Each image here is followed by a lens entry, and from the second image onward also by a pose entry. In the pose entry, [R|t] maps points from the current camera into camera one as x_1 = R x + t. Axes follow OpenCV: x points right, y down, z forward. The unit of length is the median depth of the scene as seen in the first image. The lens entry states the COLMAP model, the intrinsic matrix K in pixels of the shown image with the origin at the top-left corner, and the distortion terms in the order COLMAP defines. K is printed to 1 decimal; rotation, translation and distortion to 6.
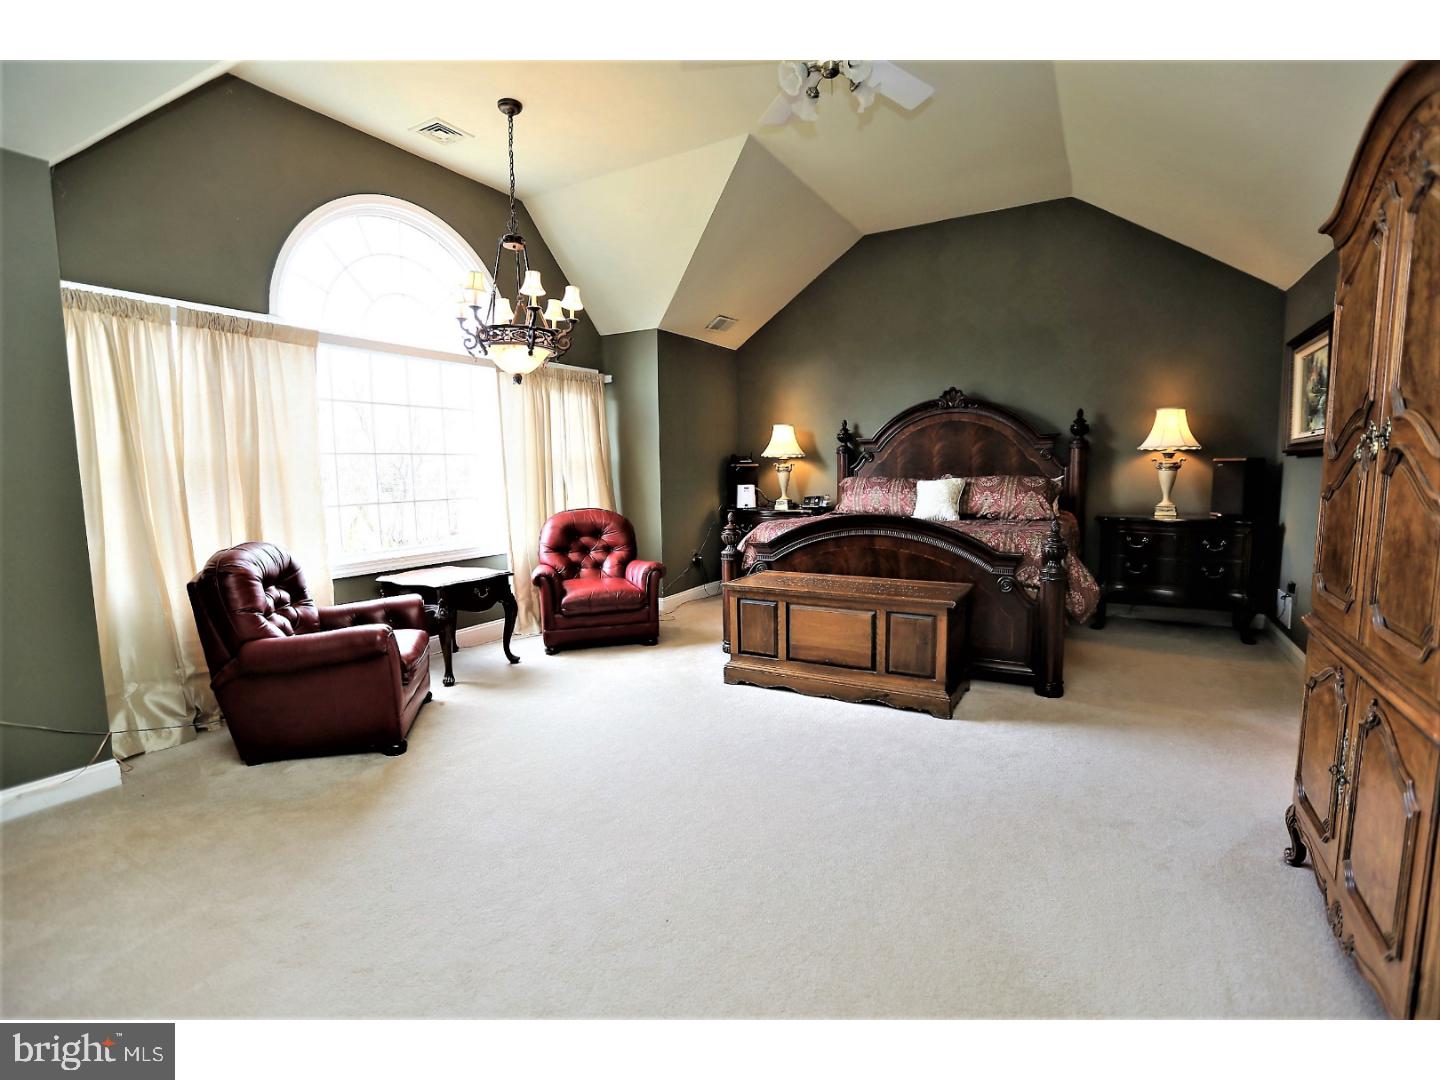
lens RADIAL K [[664.4, 0, 724.1], [0, 664.4, 535.4], [0, 0, 1]] dist [-0.052340, 0.025403]
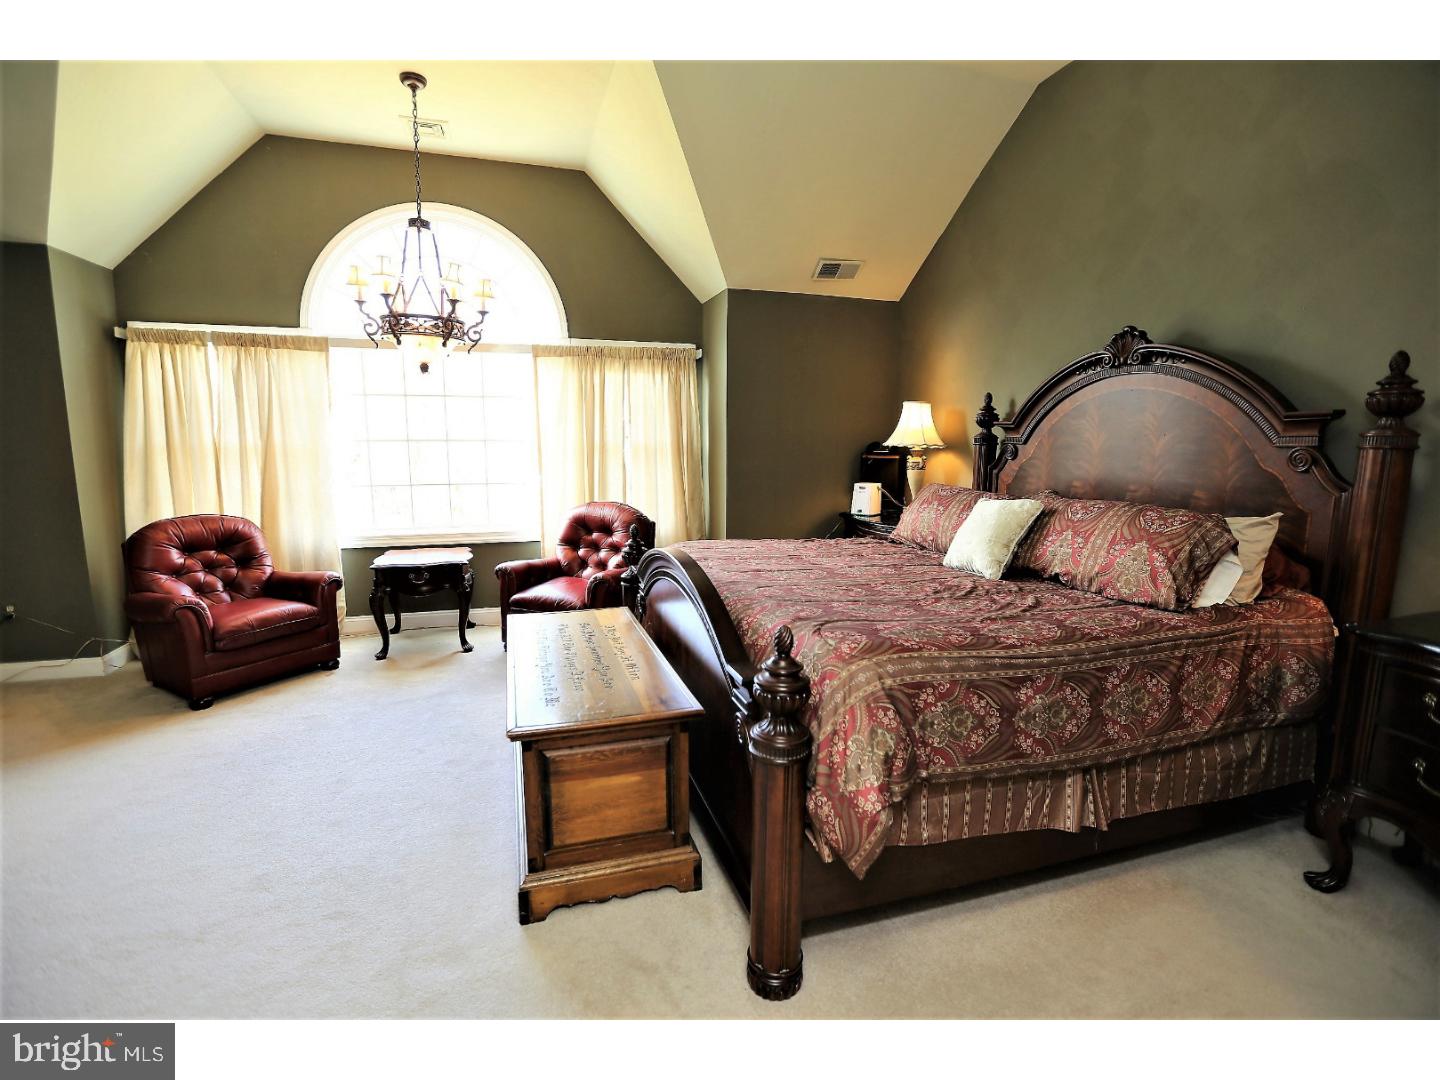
lens RADIAL K [[664.4, 0, 724.1], [0, 664.4, 535.4], [0, 0, 1]] dist [-0.052340, 0.025403]
pose [[0.744351, 0.111099, -0.658483, 0.527803], [-0.083558, 0.993809, 0.073221, -0.076675], [0.662541, 0.000519, 0.749026, 0.437416]]
